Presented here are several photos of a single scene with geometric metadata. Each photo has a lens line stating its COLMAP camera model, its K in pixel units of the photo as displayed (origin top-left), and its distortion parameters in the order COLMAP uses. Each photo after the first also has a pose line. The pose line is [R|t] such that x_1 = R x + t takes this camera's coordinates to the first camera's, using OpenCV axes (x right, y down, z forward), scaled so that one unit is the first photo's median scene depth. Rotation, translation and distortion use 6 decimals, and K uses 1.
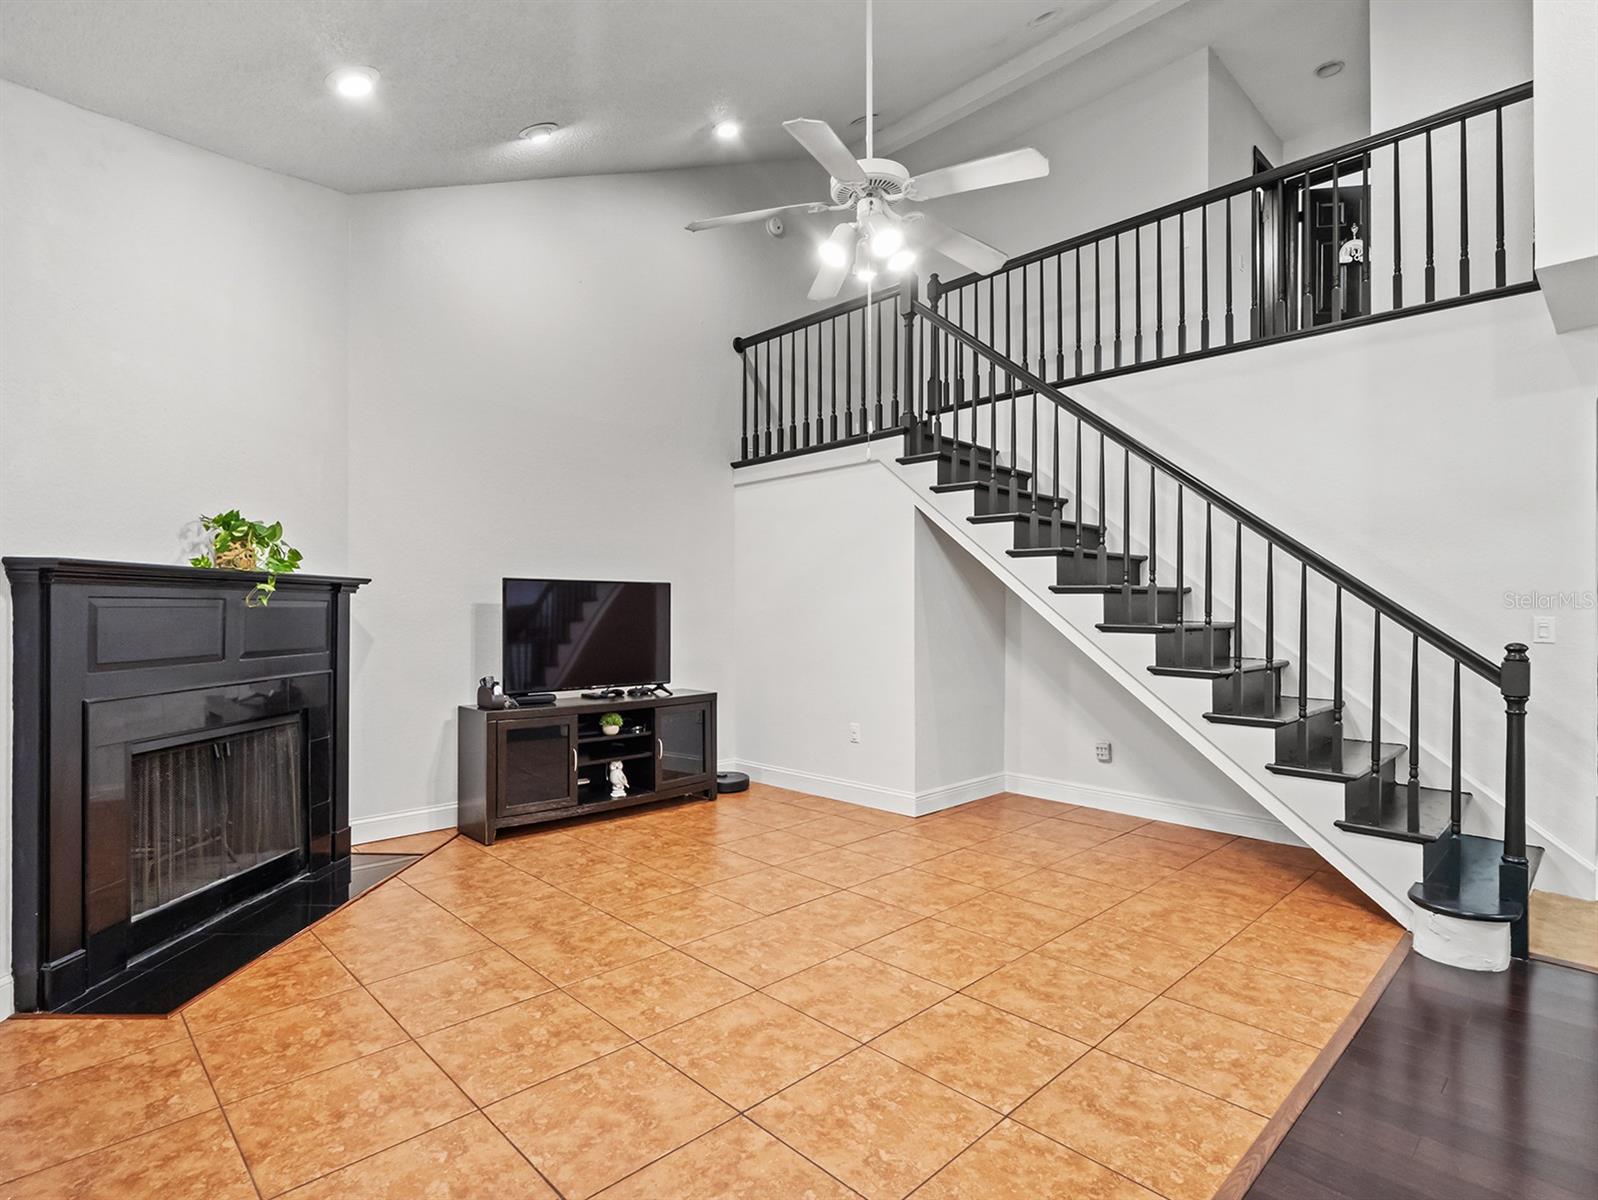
lens RADIAL K [[819.6, 0, 793.8], [0, 819.6, 603.6], [0, 0, 1]] dist [-0.005160, 0.004352]
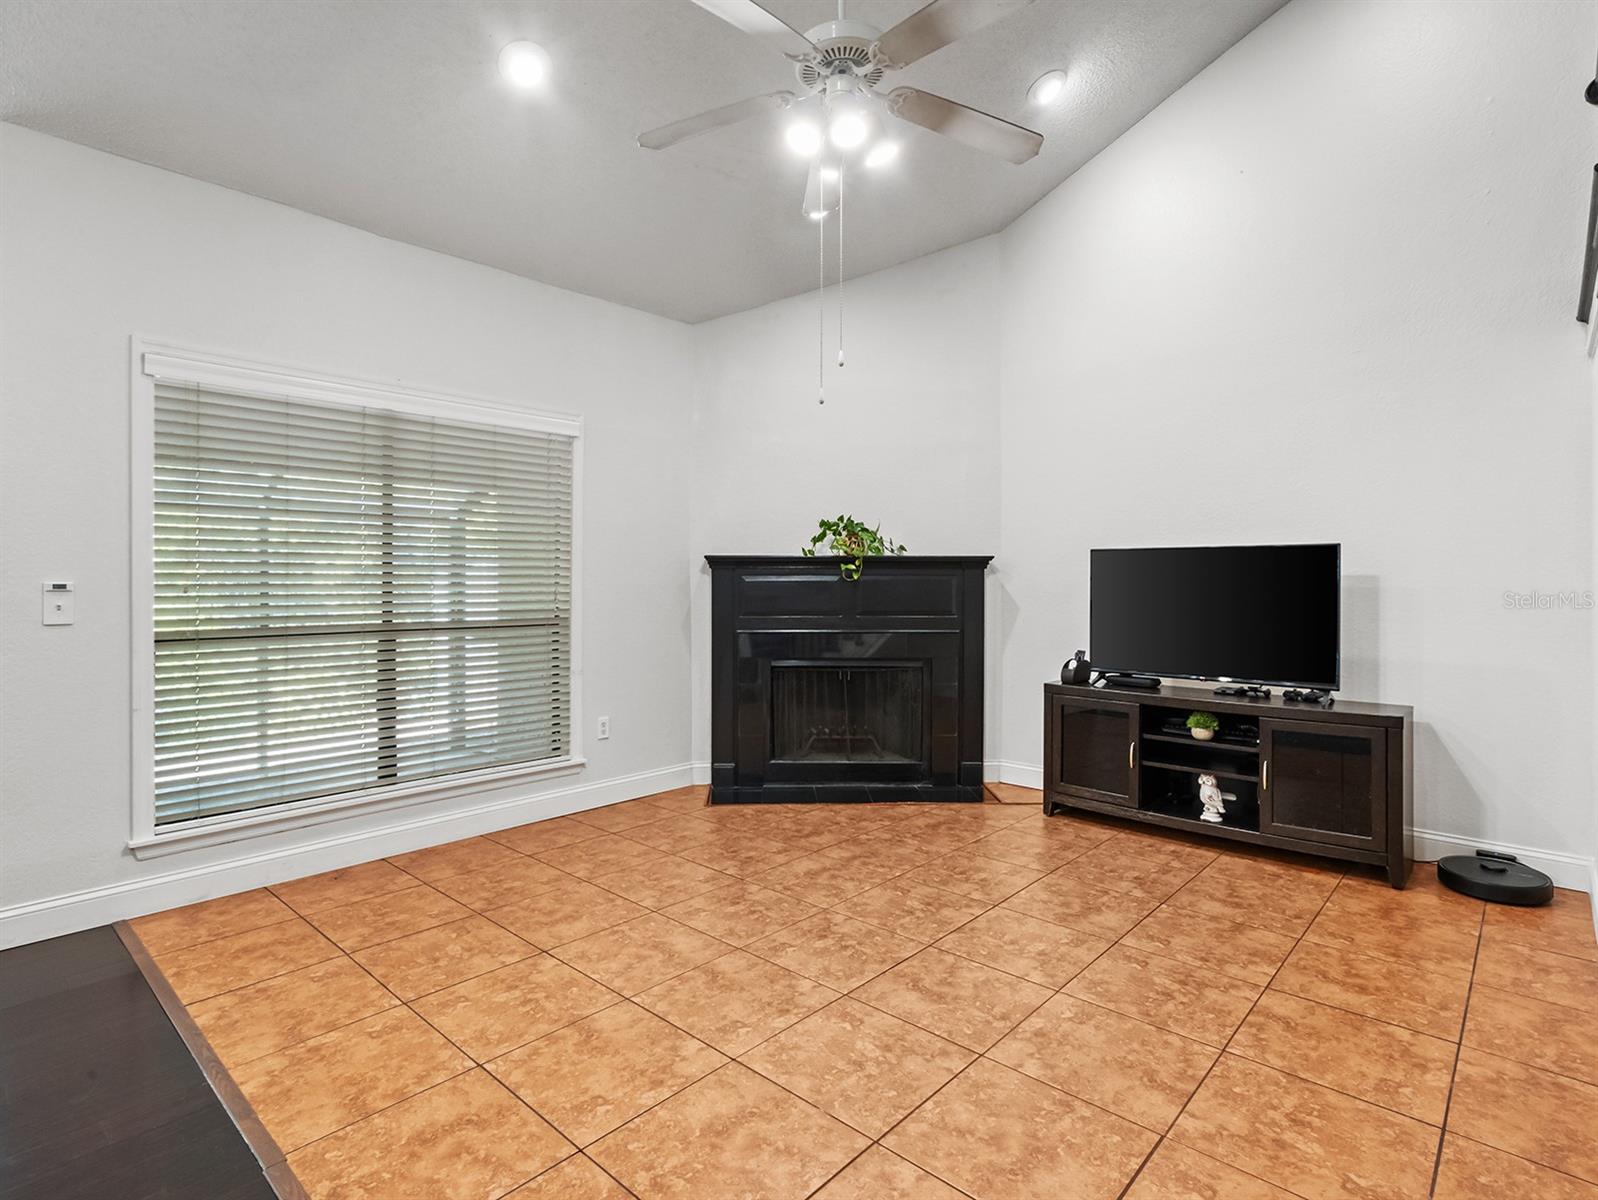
lens RADIAL K [[819.6, 0, 783.5], [0, 819.6, 584.0], [0, 0, 1]] dist [-0.005160, 0.004352]
pose [[0.056385, 0.003034, -0.998405, 0.822630], [0.007195, 0.999968, 0.003445, 0.004229], [0.998383, -0.007378, 0.056361, 0.825452]]
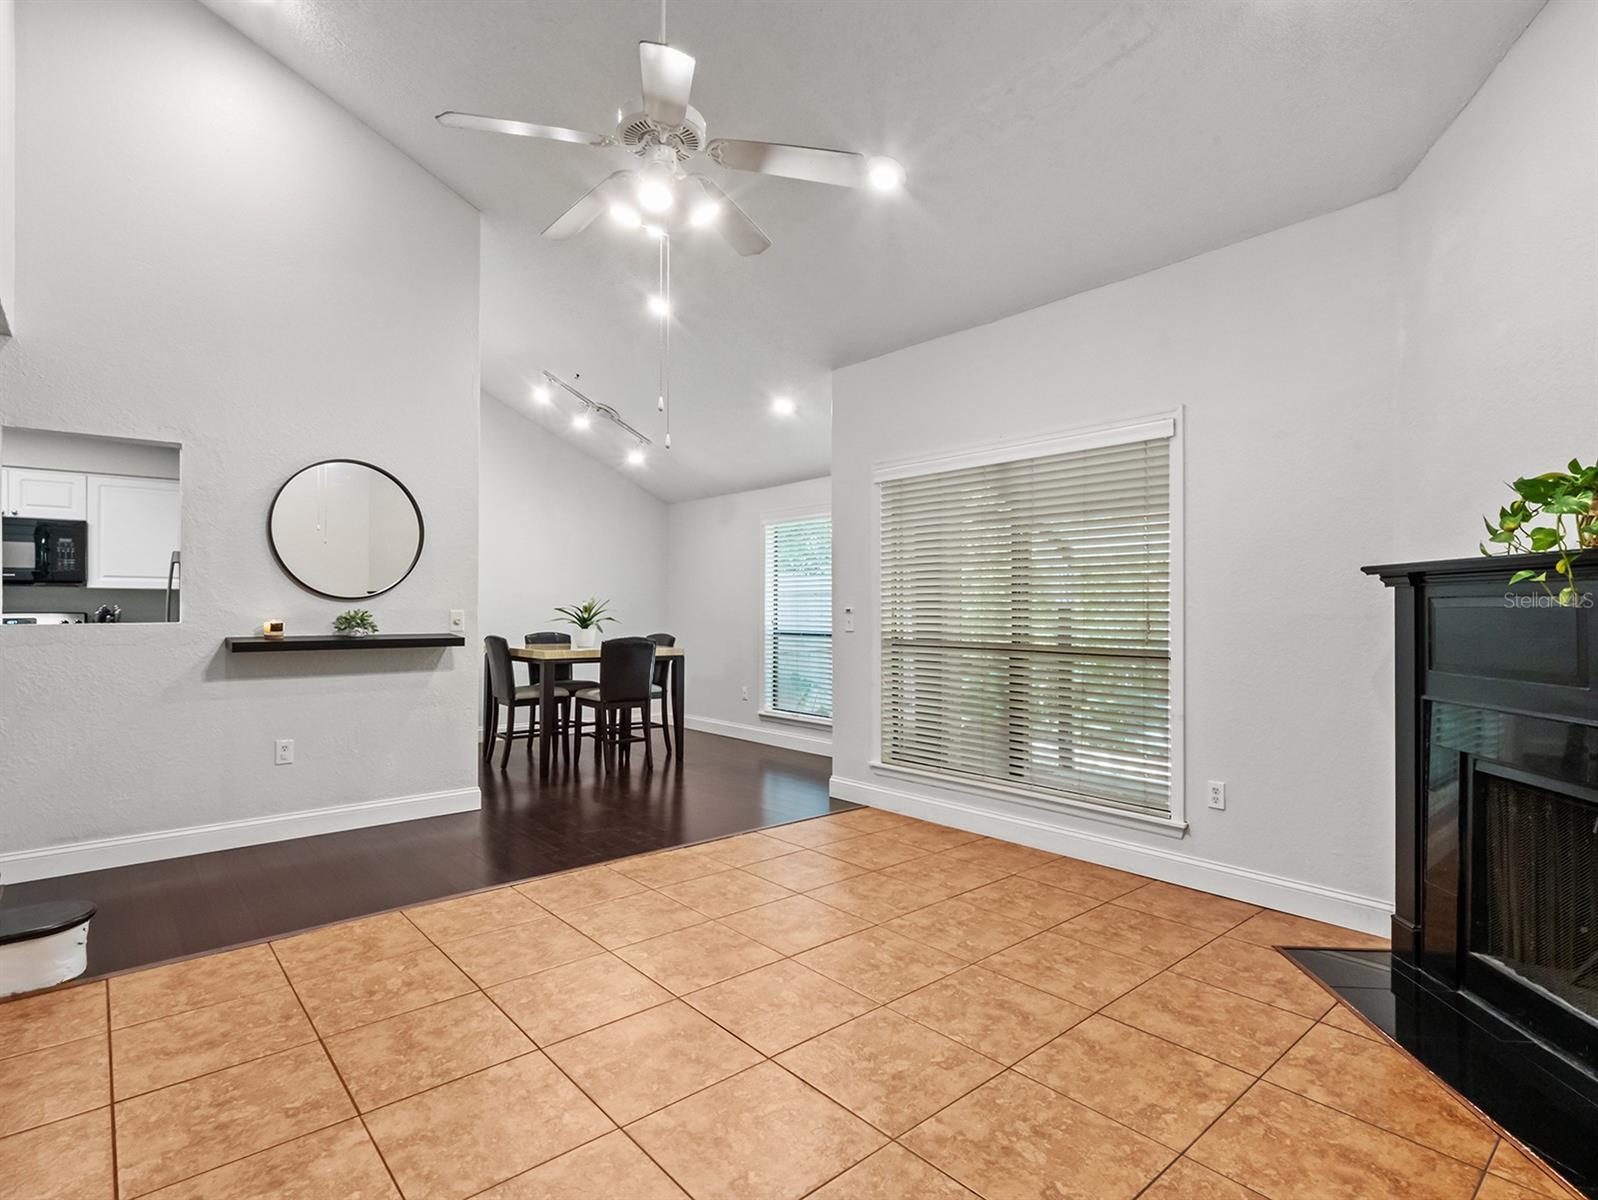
lens RADIAL K [[819.6, 0, 800.6], [0, 819.6, 610.4], [0, 0, 1]] dist [-0.005160, 0.004352]
pose [[-0.998838, -0.002535, 0.048128, -0.092719], [-0.002740, 0.999987, -0.004200, 0.011445], [-0.048117, -0.004327, -0.998832, 1.724502]]
